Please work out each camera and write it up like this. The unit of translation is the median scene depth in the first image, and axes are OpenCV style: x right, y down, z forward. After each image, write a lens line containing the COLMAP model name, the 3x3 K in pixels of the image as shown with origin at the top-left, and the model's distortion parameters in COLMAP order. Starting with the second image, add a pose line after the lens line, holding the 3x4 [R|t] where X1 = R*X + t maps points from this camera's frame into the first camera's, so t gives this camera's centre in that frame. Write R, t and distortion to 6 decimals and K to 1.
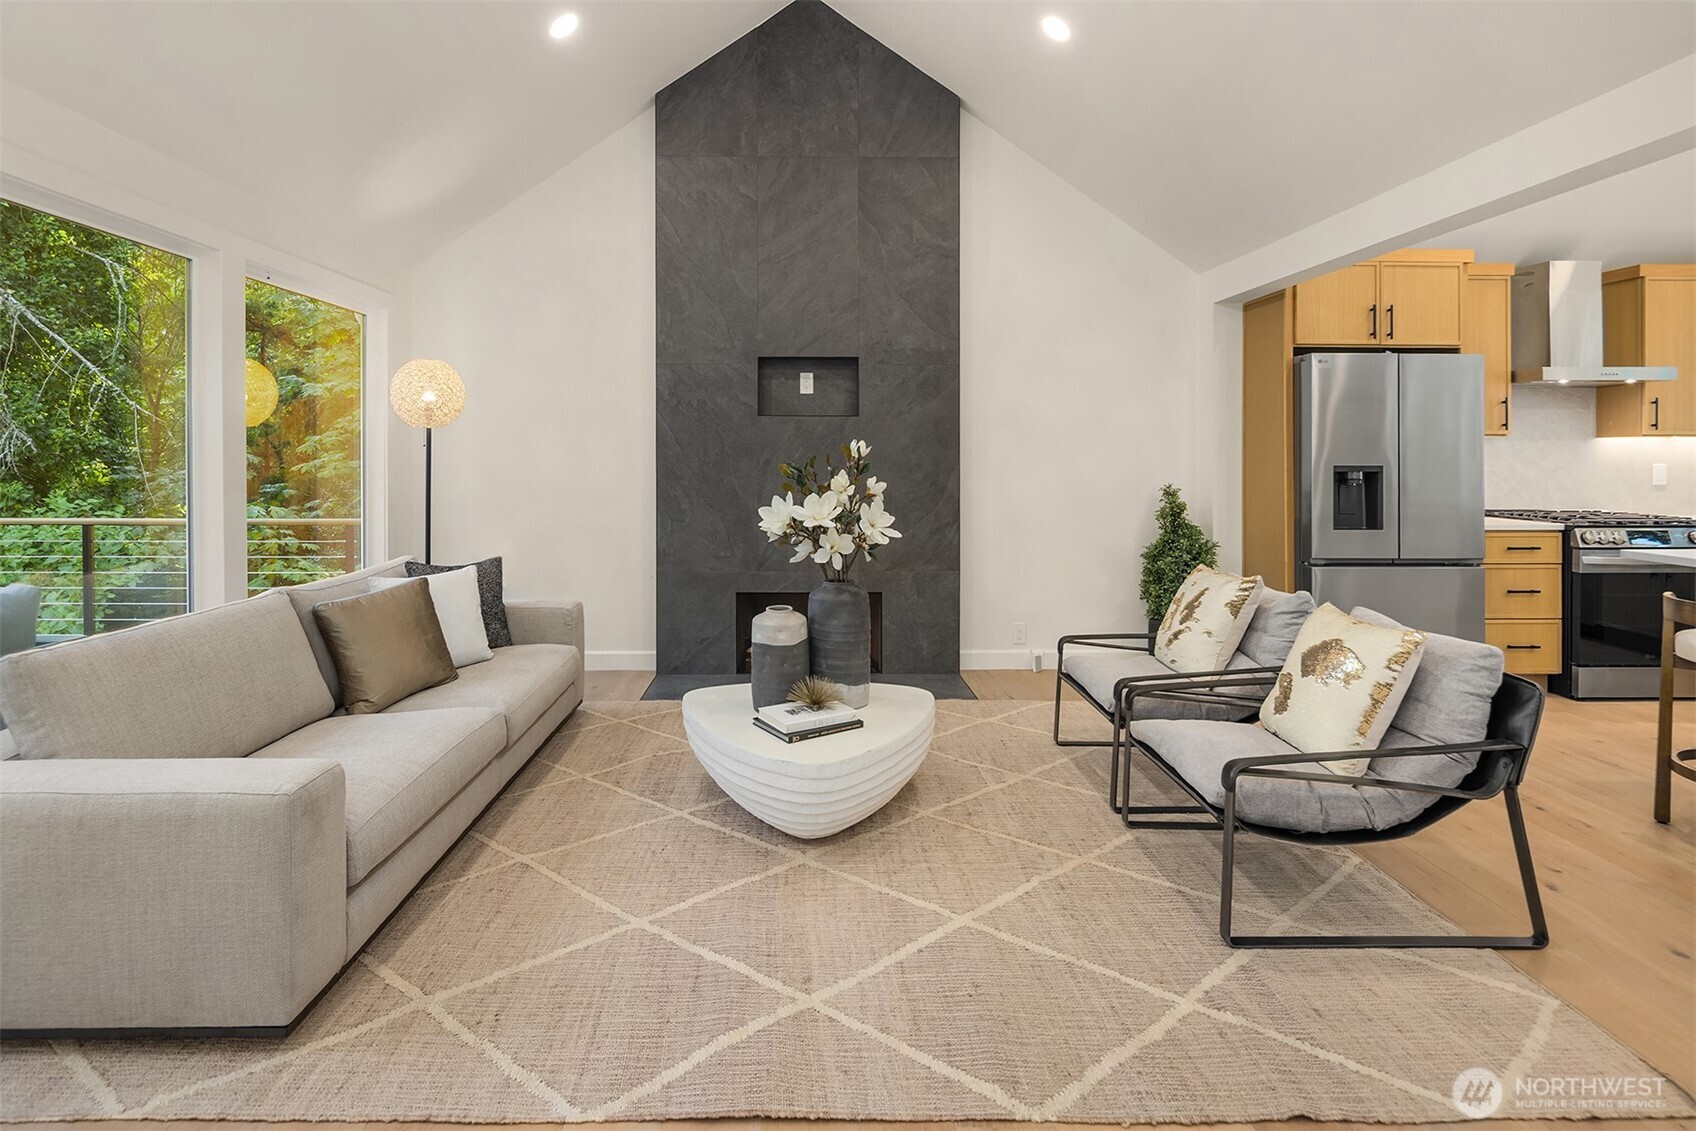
lens RADIAL K [[823.5, 0, 845.6], [0, 823.5, 463.5], [0, 0, 1]] dist [0.009941, -0.007229]
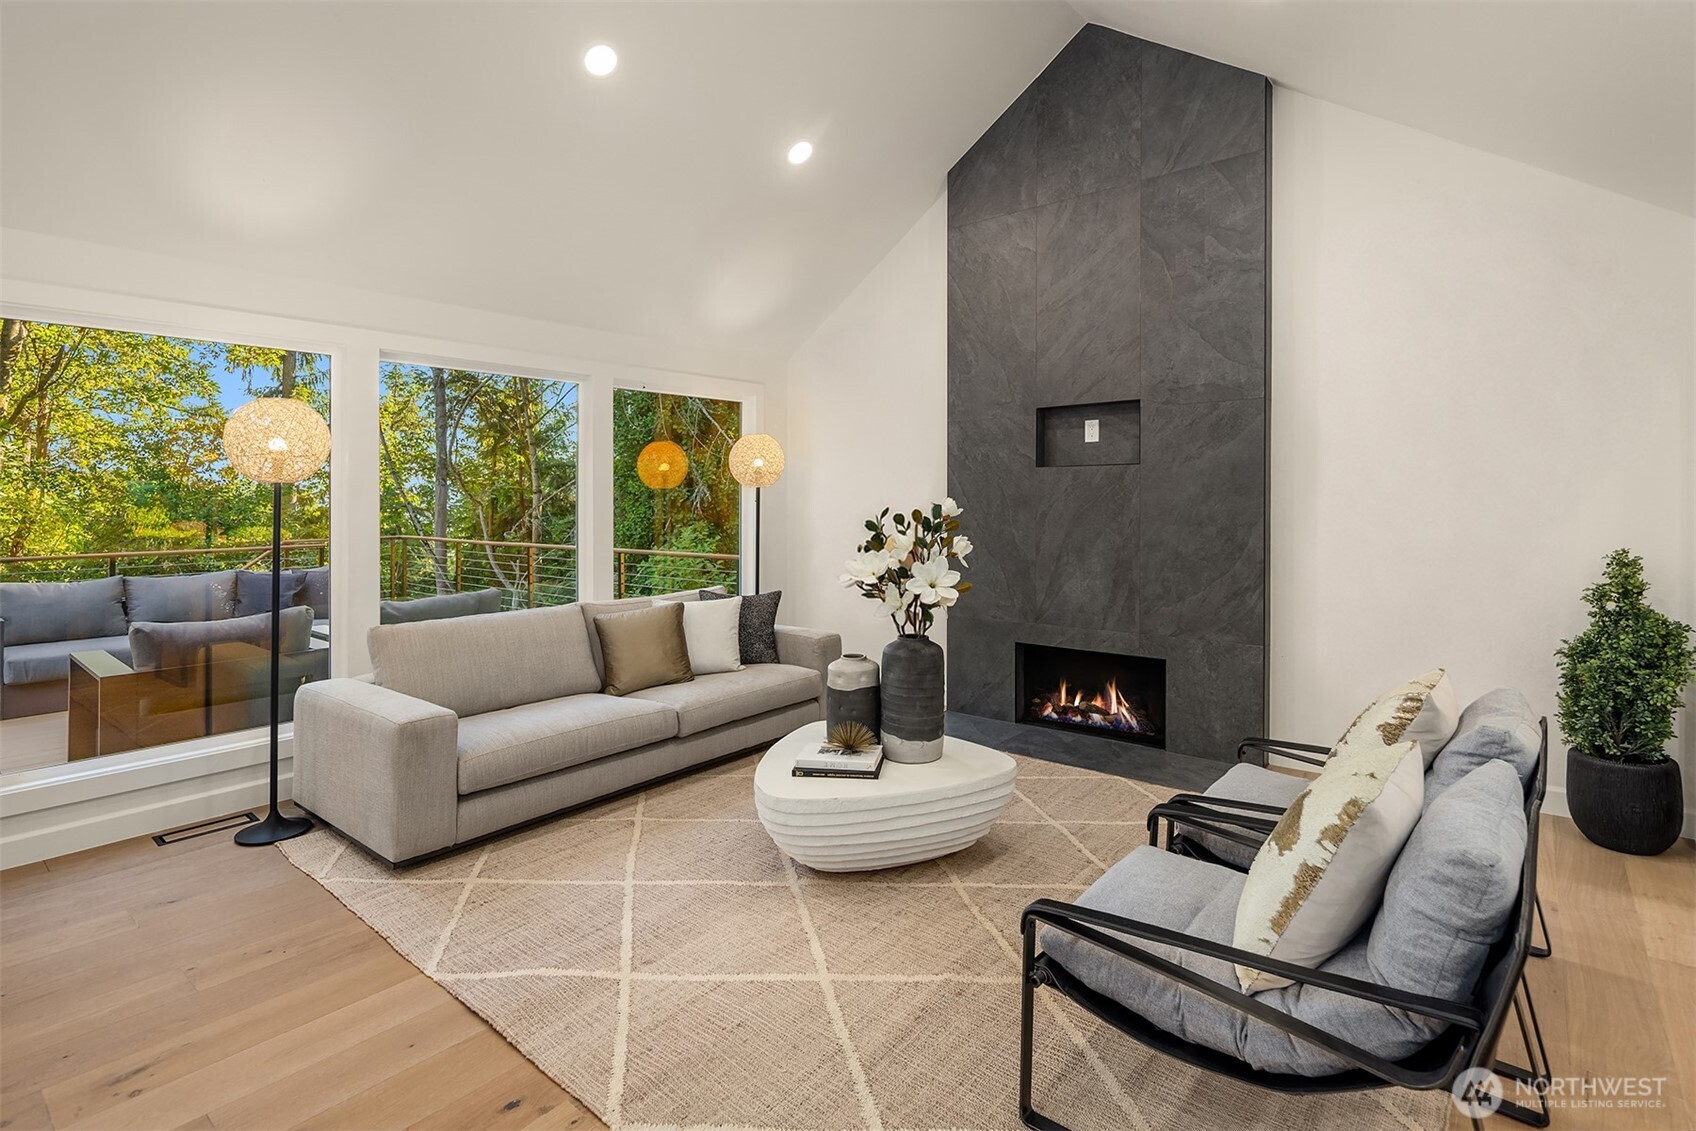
lens RADIAL K [[823.5, 0, 894.2], [0, 823.5, 498.2], [0, 0, 1]] dist [0.009941, -0.007229]
pose [[0.764931, -0.005739, -0.644086, 0.457777], [0.002508, 0.999979, -0.005931, -0.016827], [0.644107, 0.002921, 0.764930, 0.144960]]
